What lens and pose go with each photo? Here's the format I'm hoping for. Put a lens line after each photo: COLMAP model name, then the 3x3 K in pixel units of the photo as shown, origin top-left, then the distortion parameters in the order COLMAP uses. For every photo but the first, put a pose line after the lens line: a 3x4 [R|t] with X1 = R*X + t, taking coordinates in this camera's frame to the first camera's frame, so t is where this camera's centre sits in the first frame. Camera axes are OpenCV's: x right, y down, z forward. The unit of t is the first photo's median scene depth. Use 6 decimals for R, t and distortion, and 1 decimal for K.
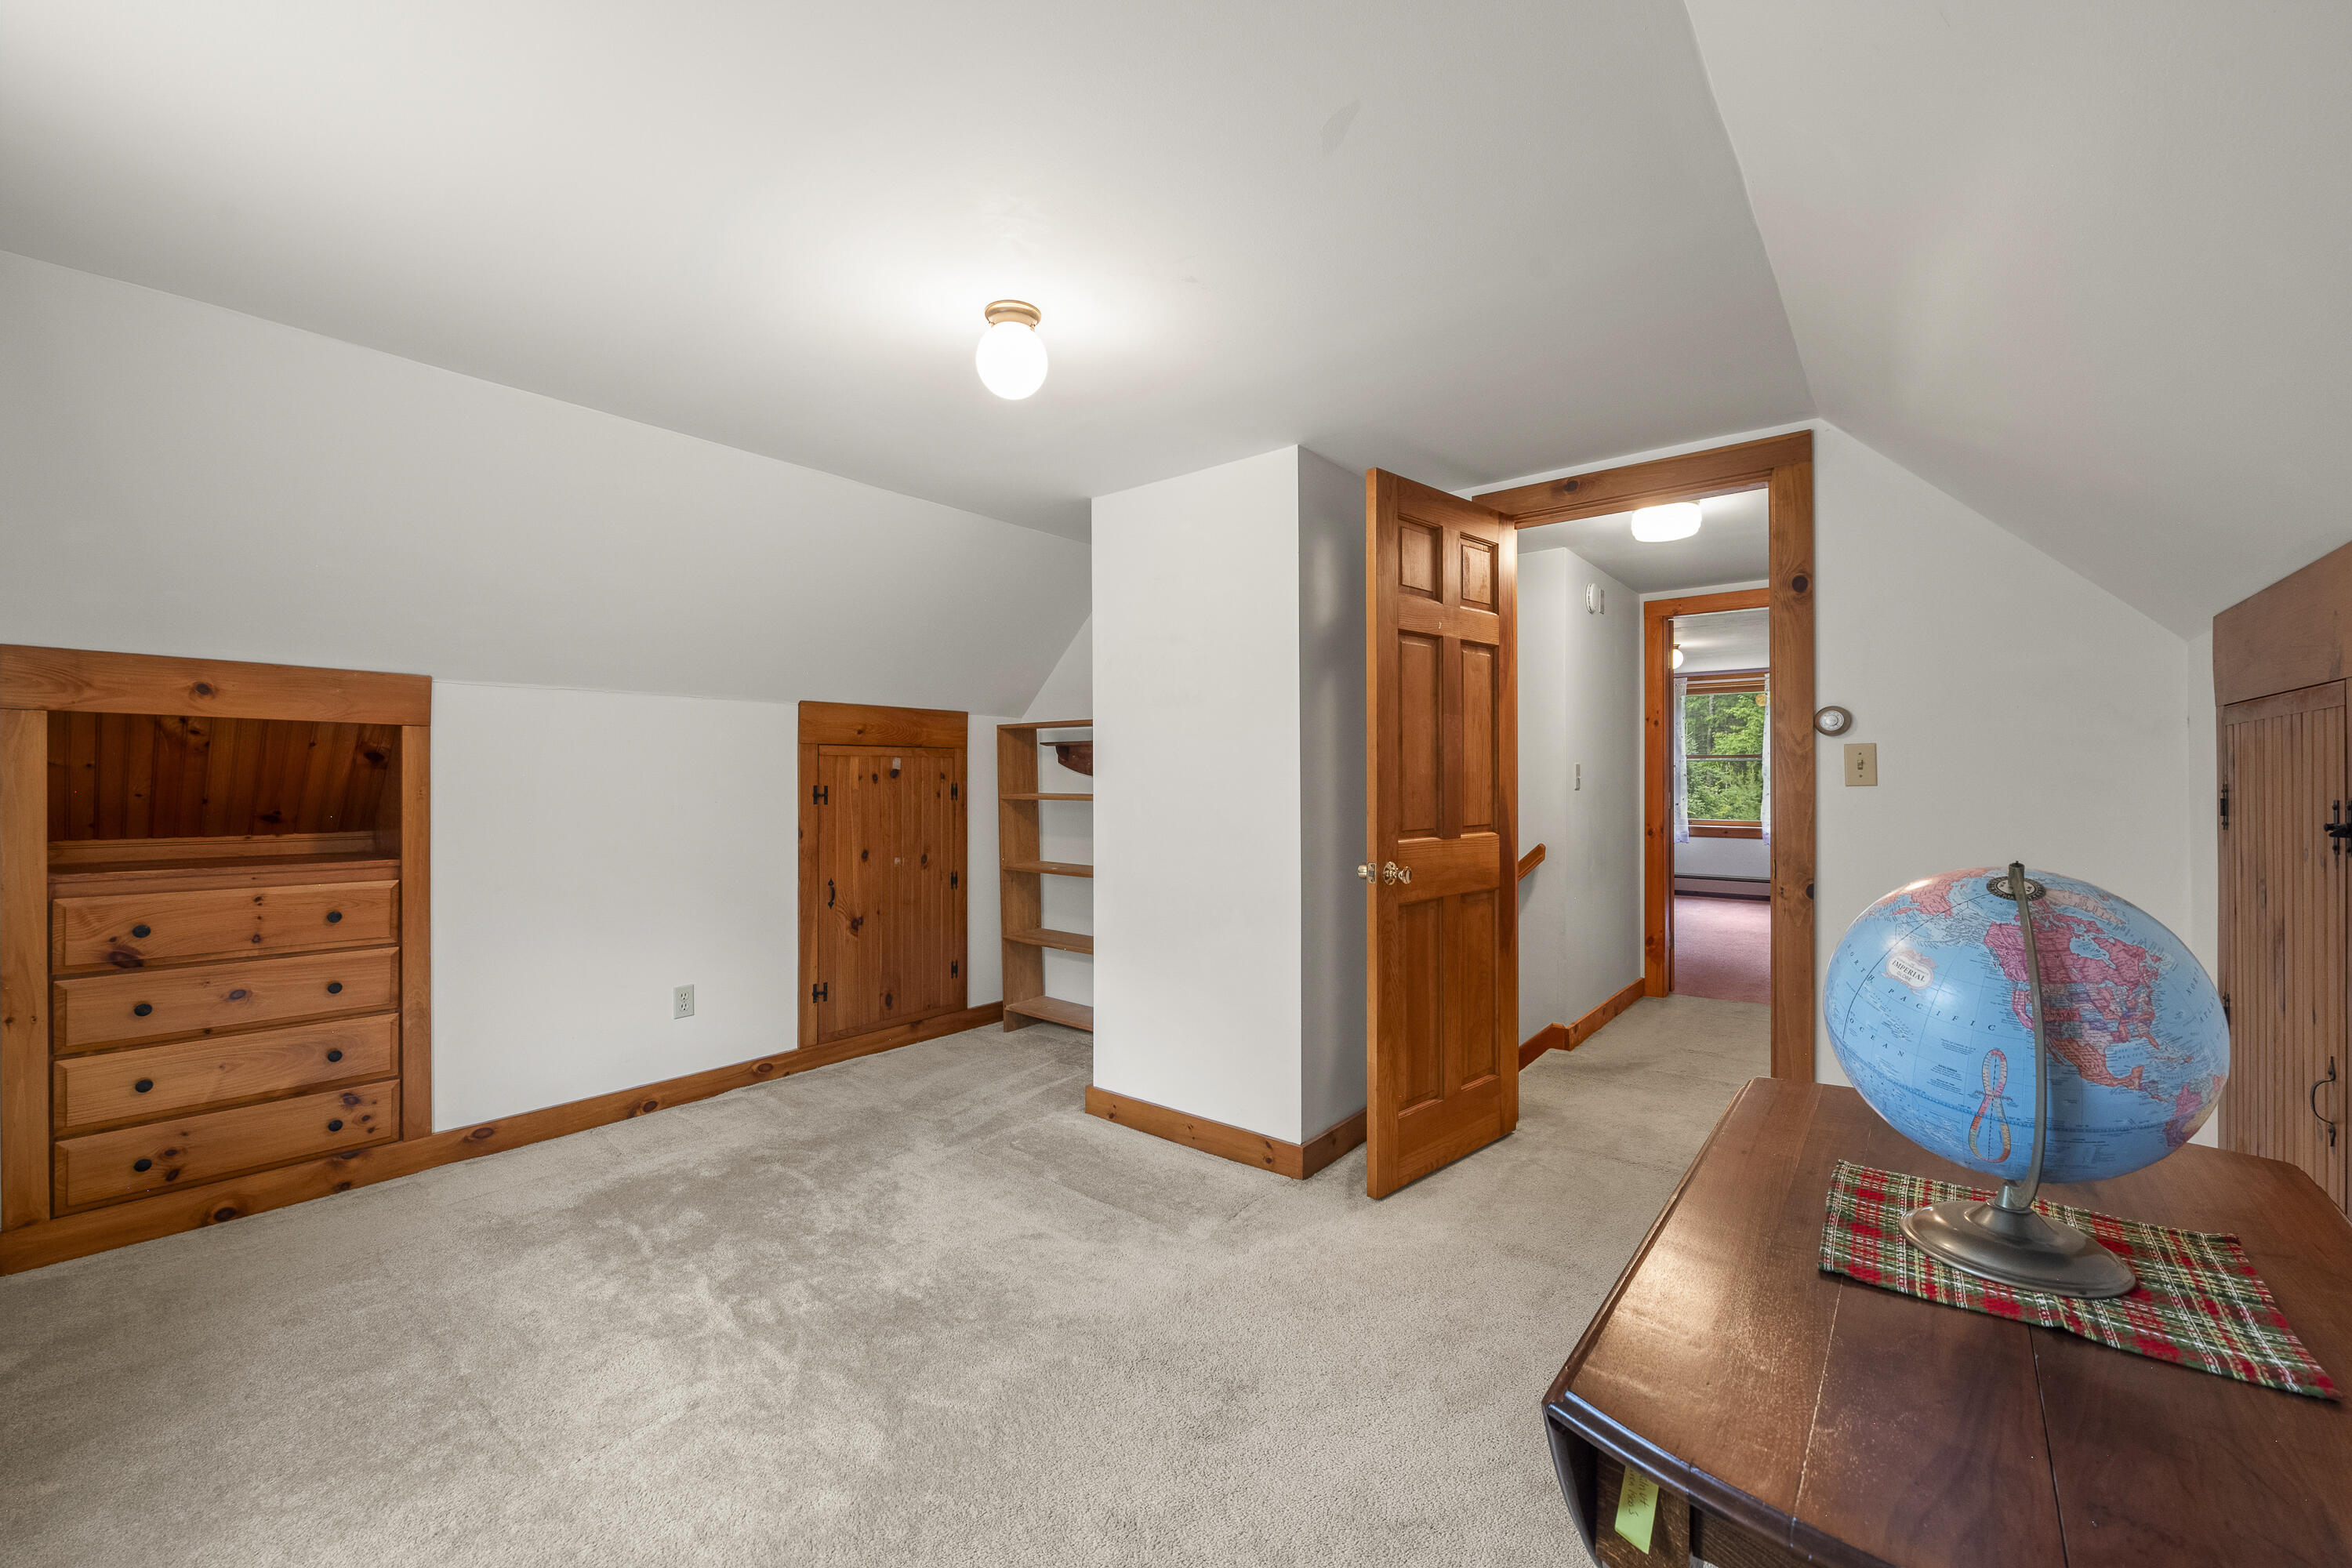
lens RADIAL K [[934.4, 0, 1159.5], [0, 934.4, 781.1], [0, 0, 1]] dist [-0.011804, -0.000105]
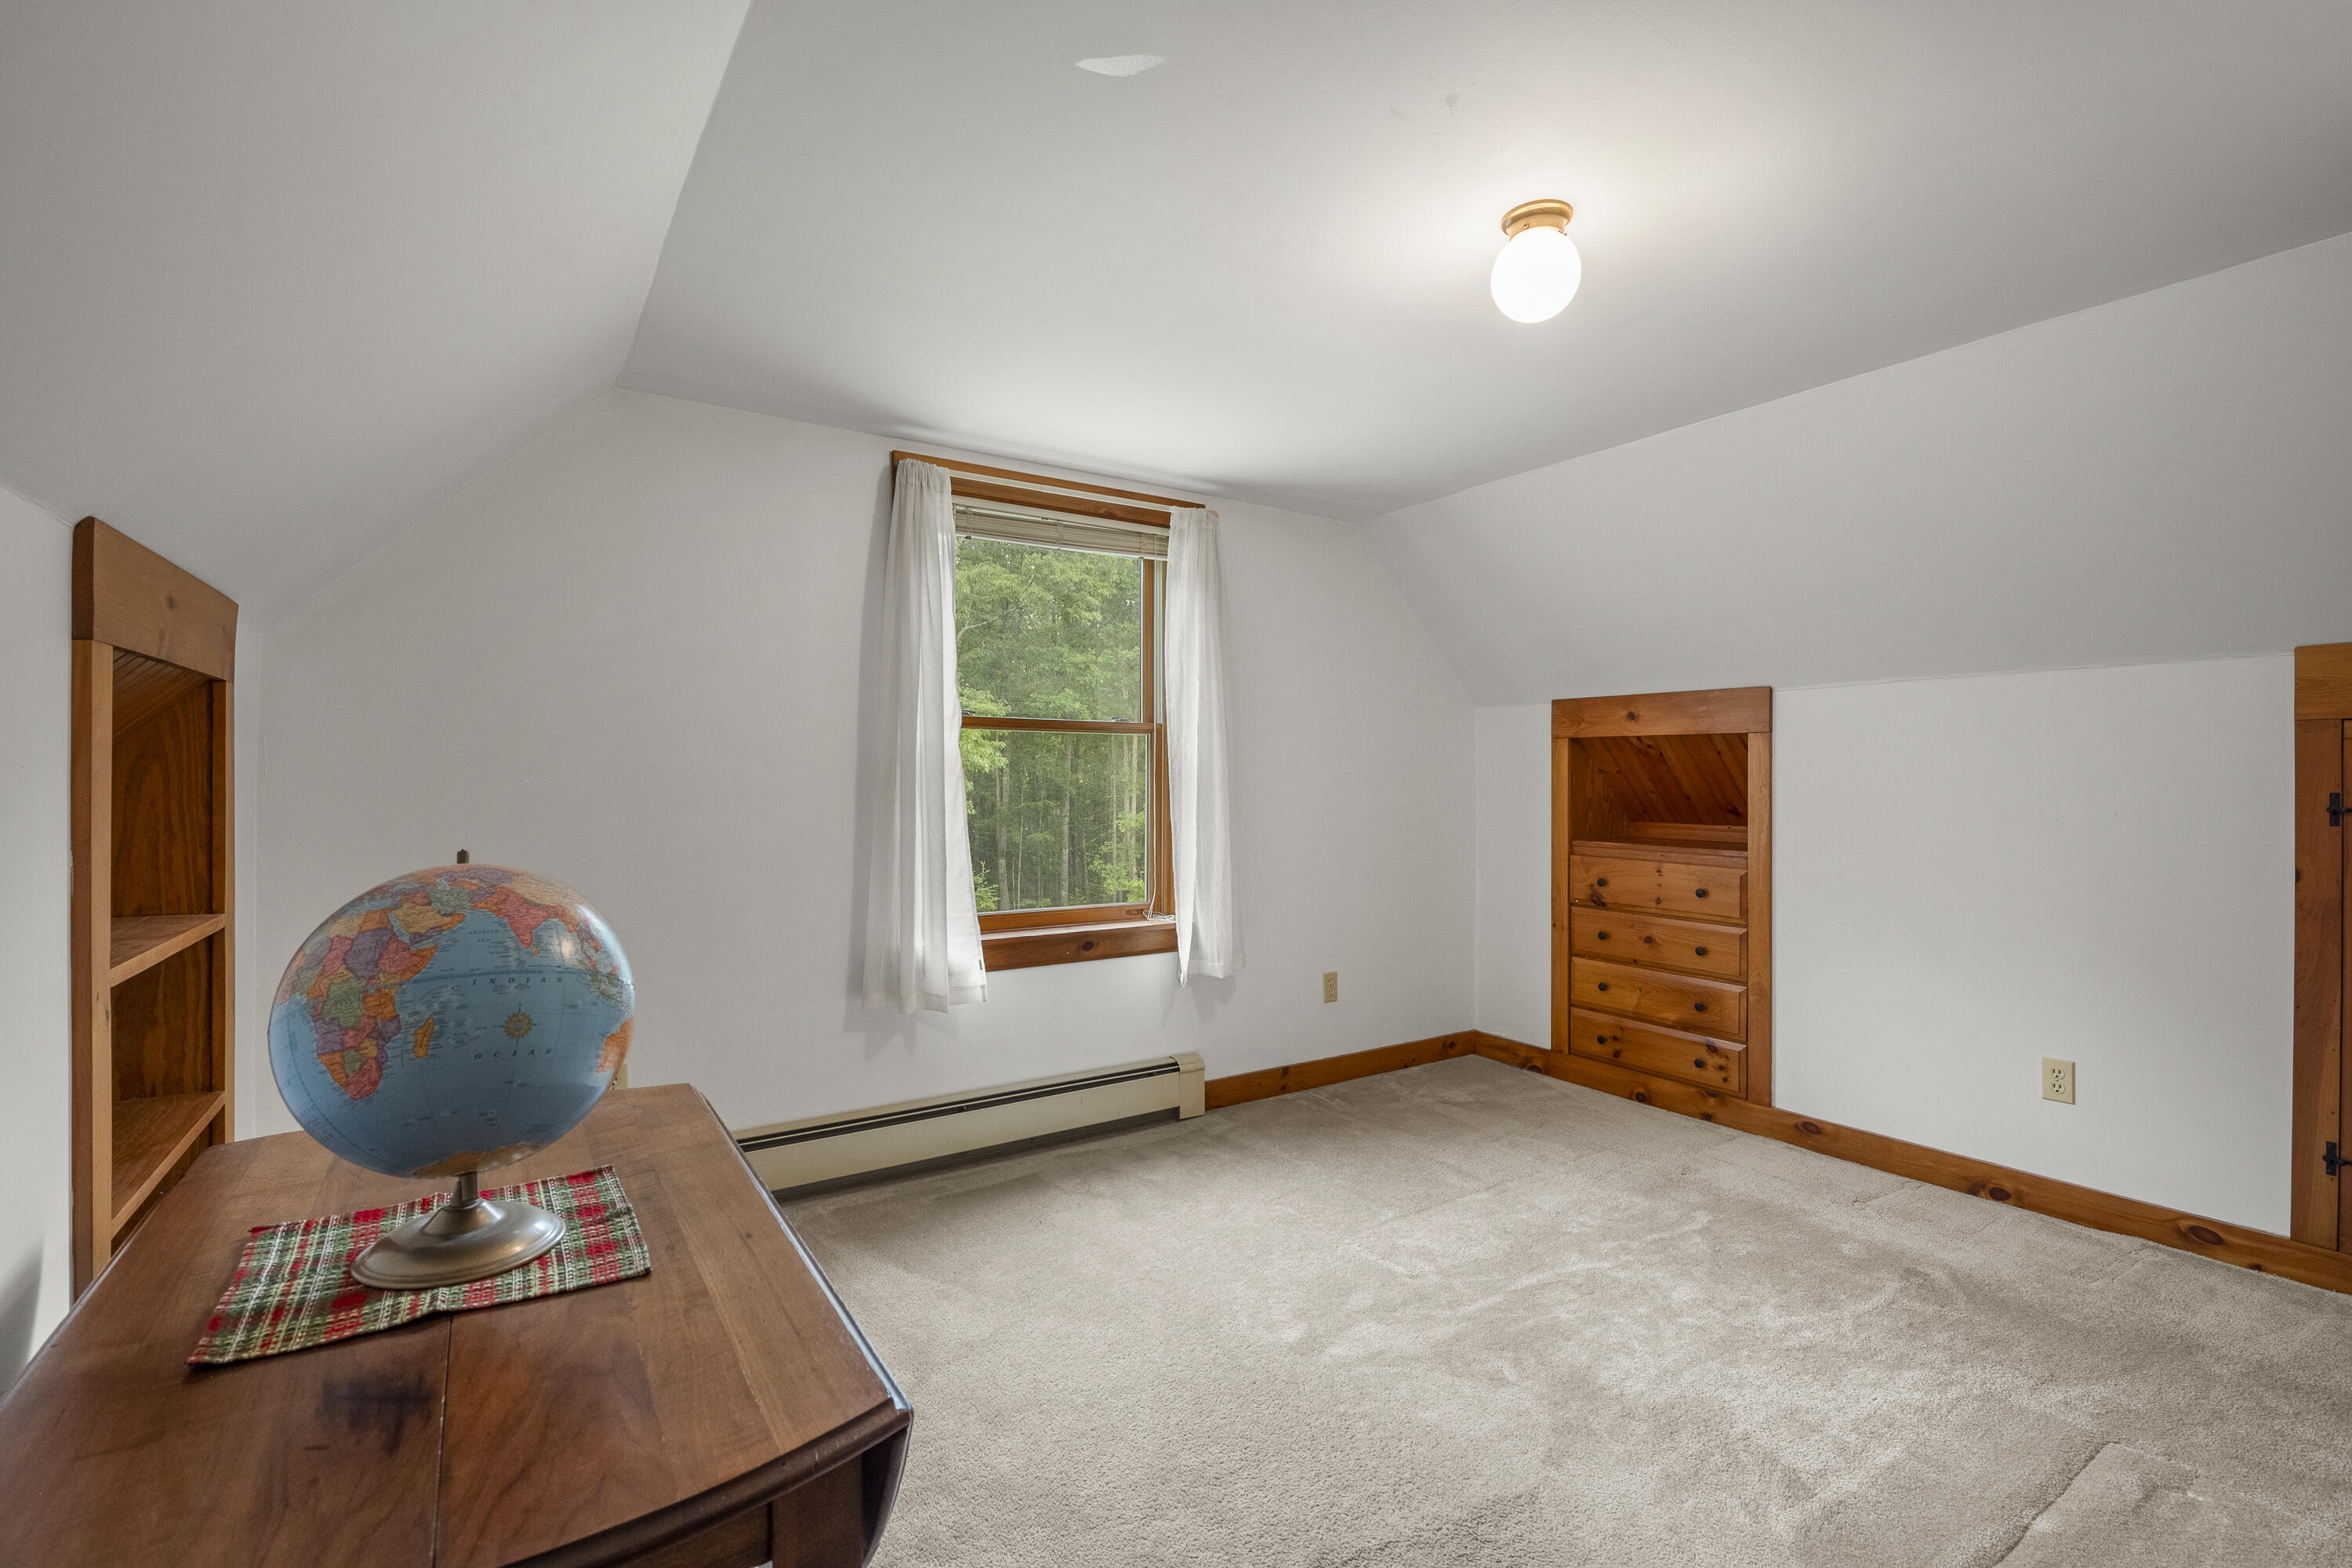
lens RADIAL K [[1045.5, 0, 1167.7], [0, 1045.5, 795.4], [0, 0, 1]] dist [-0.011965, -0.000416]
pose [[-0.299212, 0.014361, -0.954078, 0.624380], [-0.000556, 0.999884, 0.015225, -0.003096], [0.954186, 0.005086, -0.299170, 0.730797]]
